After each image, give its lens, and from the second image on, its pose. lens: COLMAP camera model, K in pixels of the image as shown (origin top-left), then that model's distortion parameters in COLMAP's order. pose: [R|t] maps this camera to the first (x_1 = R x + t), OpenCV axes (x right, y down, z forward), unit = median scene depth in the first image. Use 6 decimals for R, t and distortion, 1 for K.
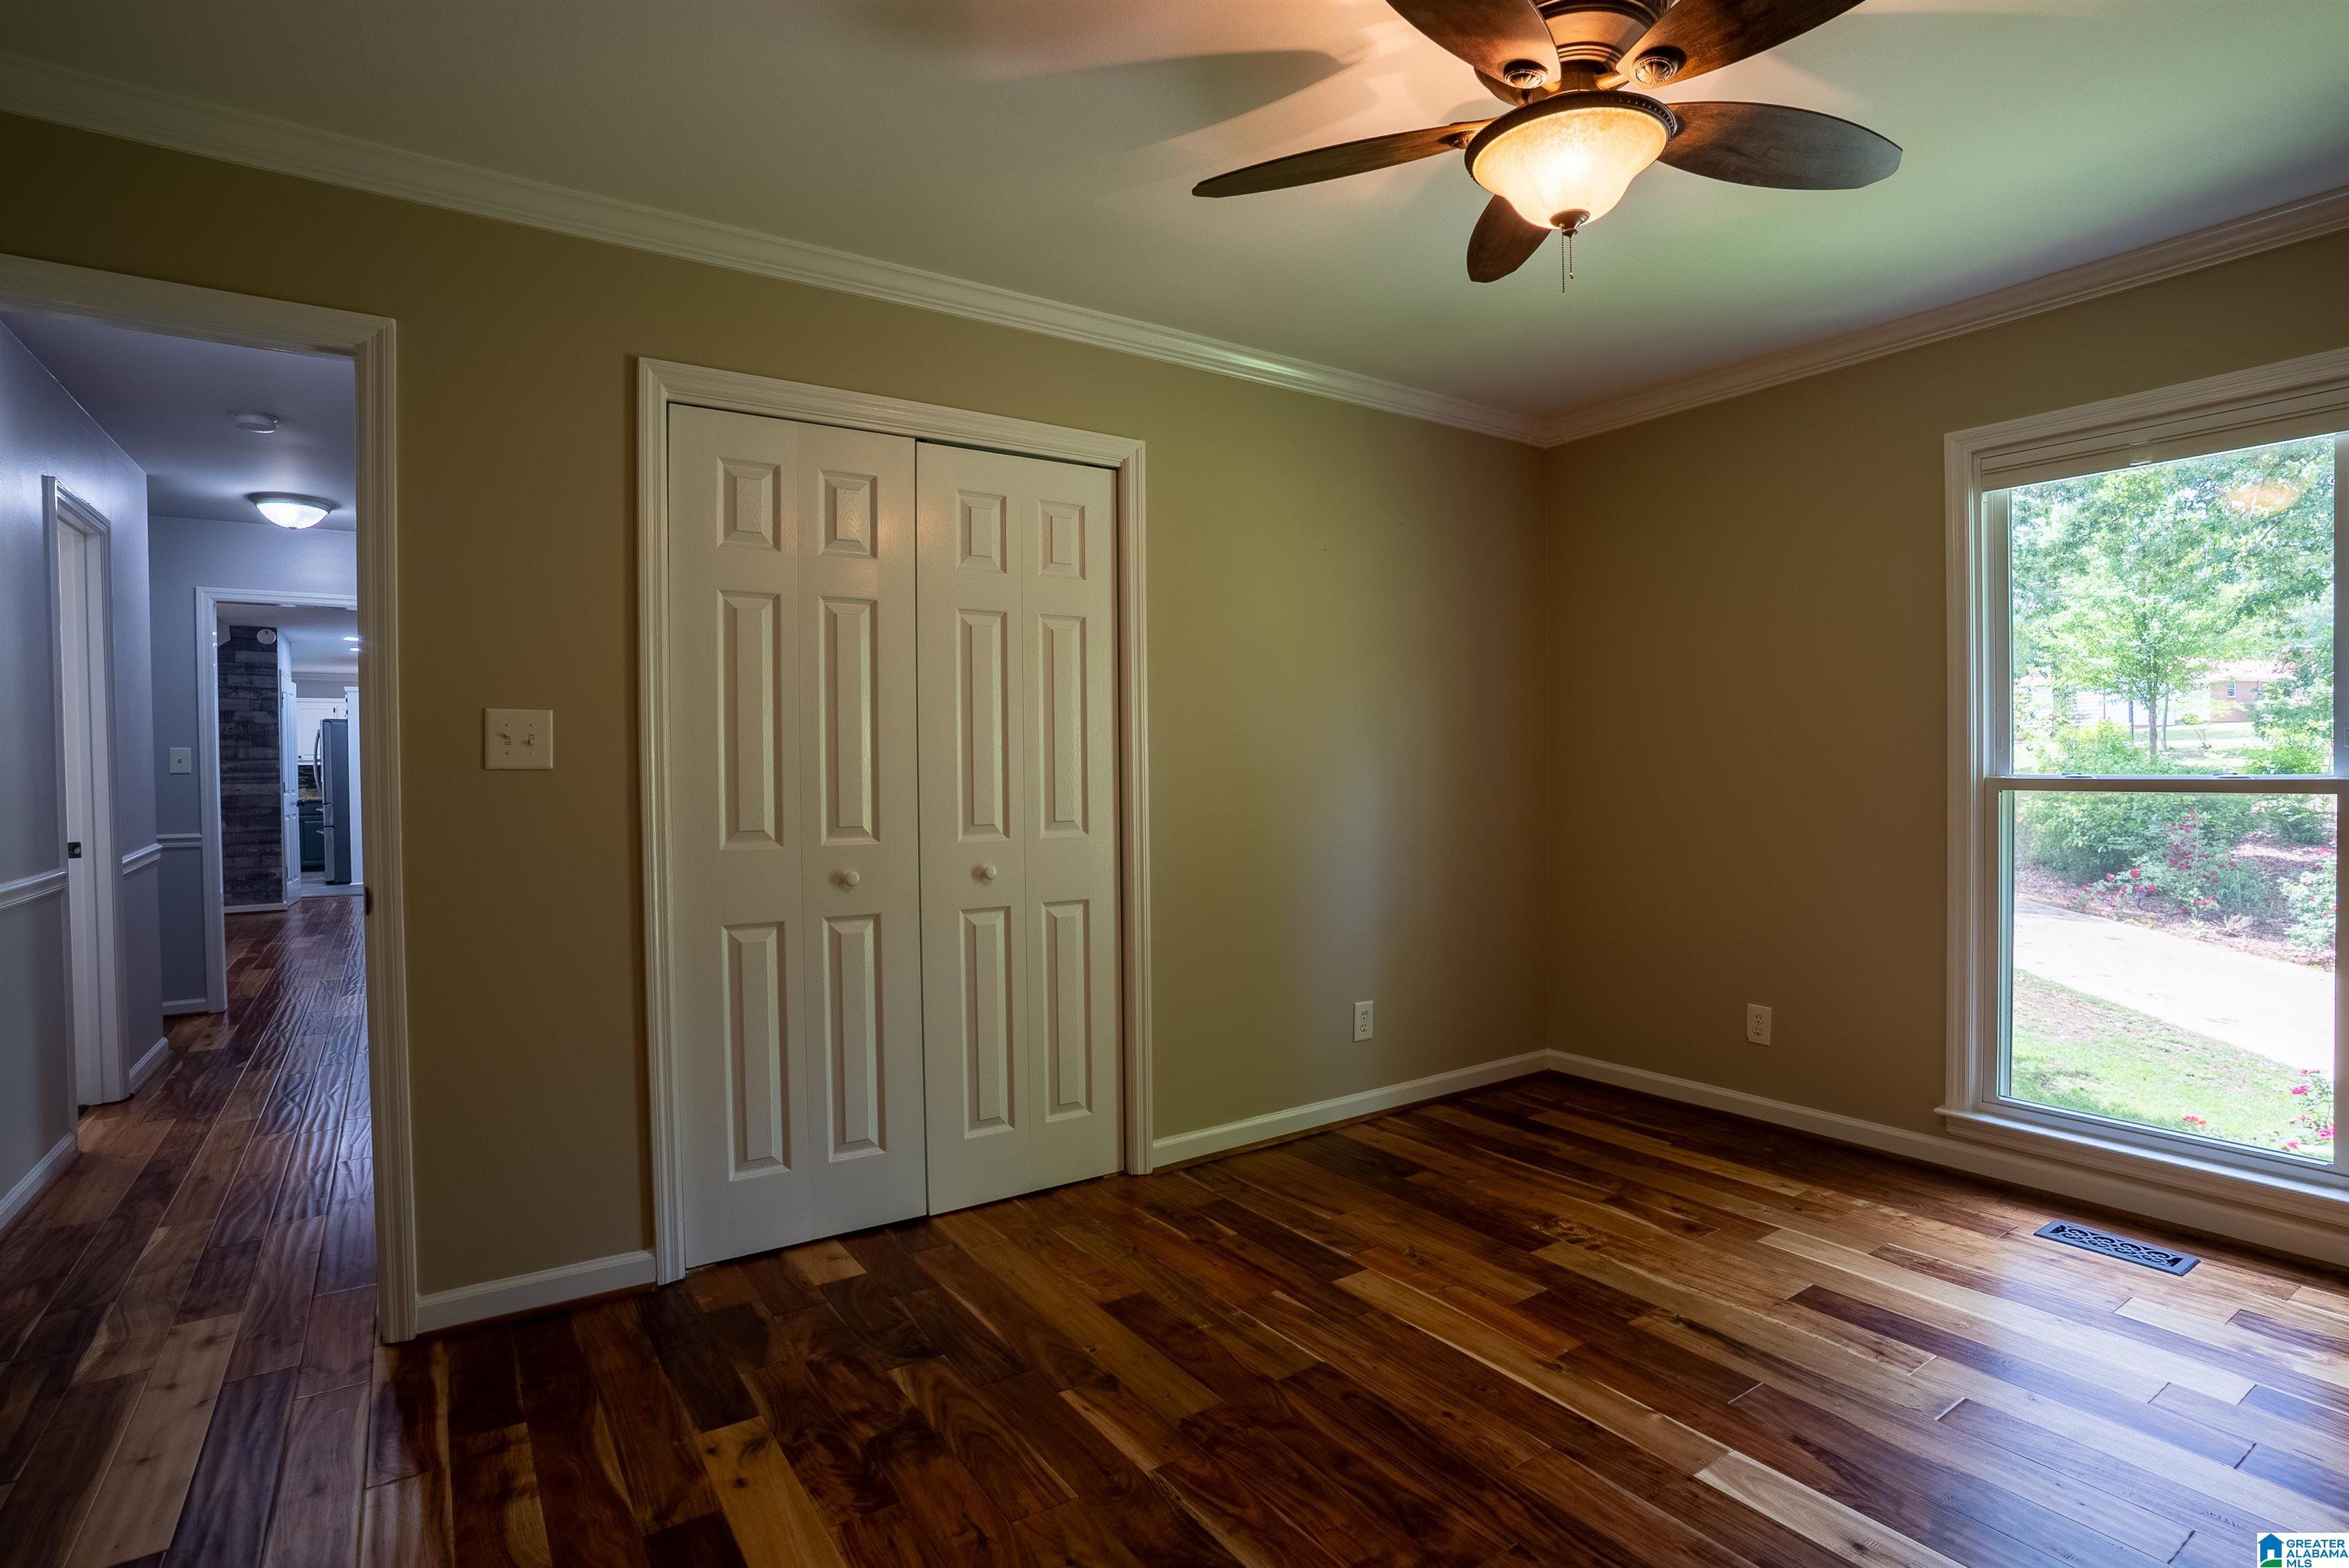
lens RADIAL K [[1155.9, 0, 1170.7], [0, 1155.9, 779.3], [0, 0, 1]] dist [-0.072003, 0.031301]
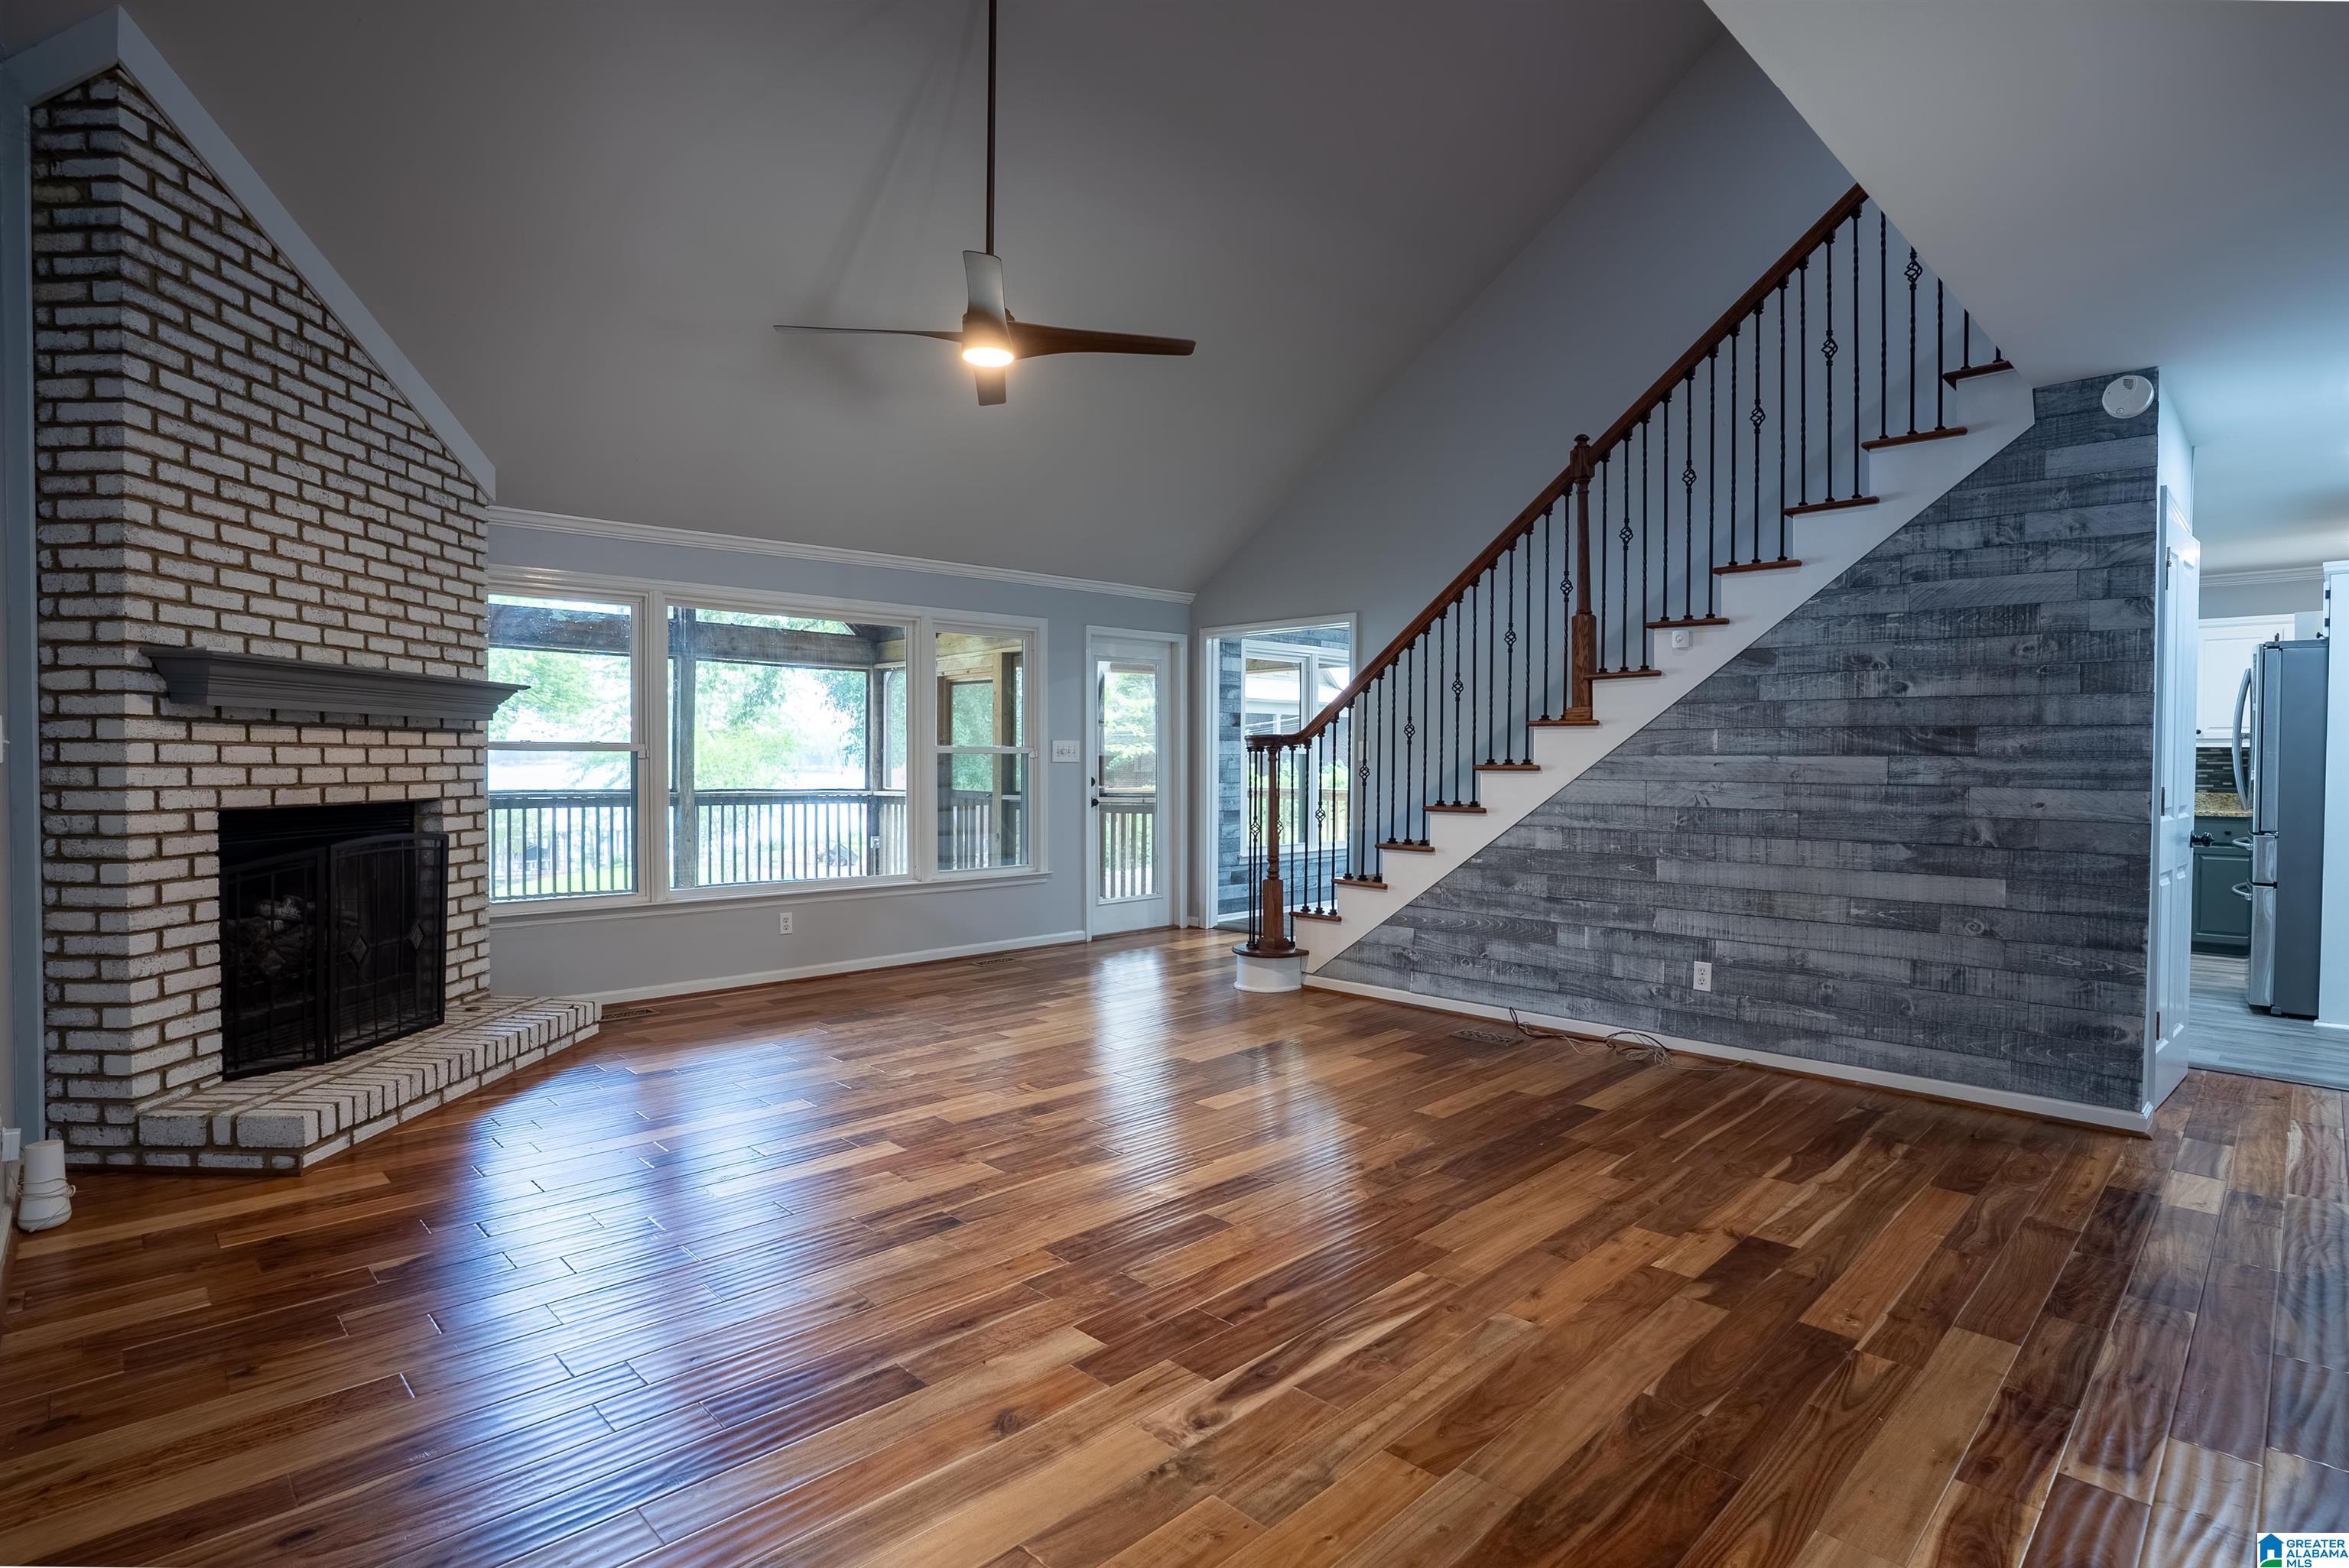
lens RADIAL K [[1155.9, 0, 1170.7], [0, 1155.9, 779.3], [0, 0, 1]] dist [-0.072003, 0.031301]
pose [[0.170623, 0.035989, -0.984679, -0.492984], [-0.021034, 0.999238, 0.032876, -0.005688], [0.985112, 0.015103, 0.171250, 0.621328]]
